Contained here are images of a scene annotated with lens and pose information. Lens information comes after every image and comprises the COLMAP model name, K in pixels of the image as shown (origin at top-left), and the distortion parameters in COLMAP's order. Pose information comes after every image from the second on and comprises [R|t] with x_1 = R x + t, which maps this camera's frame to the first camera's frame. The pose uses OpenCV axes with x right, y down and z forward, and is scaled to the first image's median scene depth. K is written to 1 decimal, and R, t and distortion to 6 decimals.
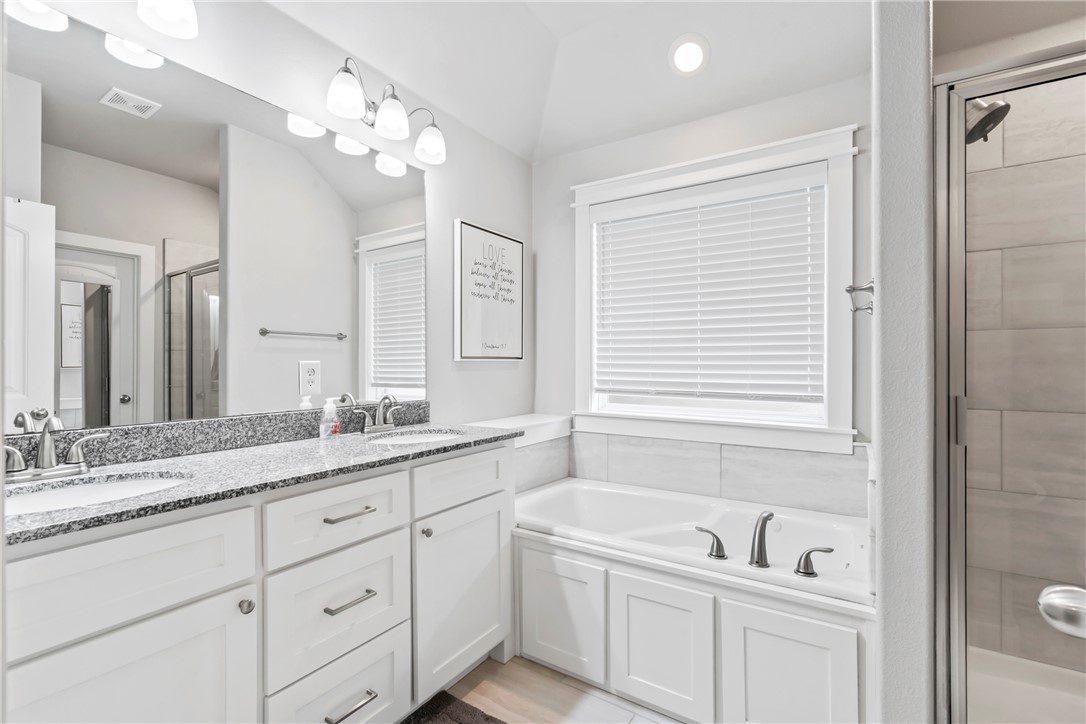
lens RADIAL K [[494.6, 0, 540.4], [0, 494.6, 361.3], [0, 0, 1]] dist [-0.003283, -0.000061]
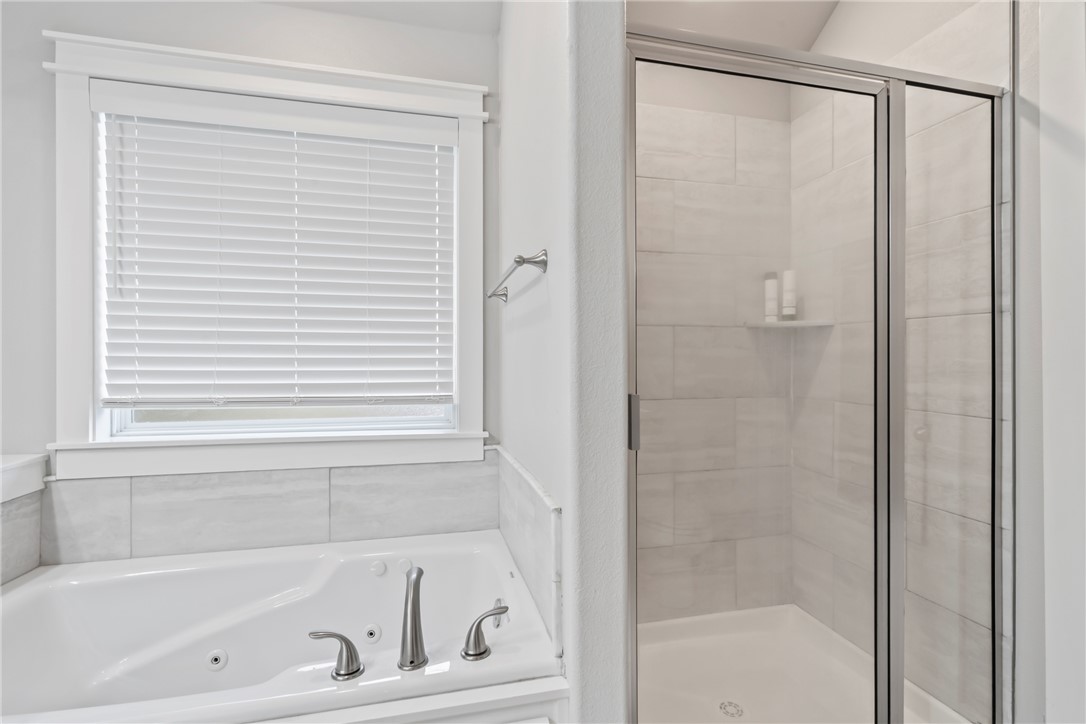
lens RADIAL K [[494.6, 0, 540.4], [0, 494.6, 361.3], [0, 0, 1]] dist [-0.003283, -0.000061]
pose [[0.692571, -0.004633, 0.721335, 0.055554], [-0.003825, 0.999942, 0.010095, 0.002367], [-0.721340, -0.009751, 0.692512, 0.268236]]
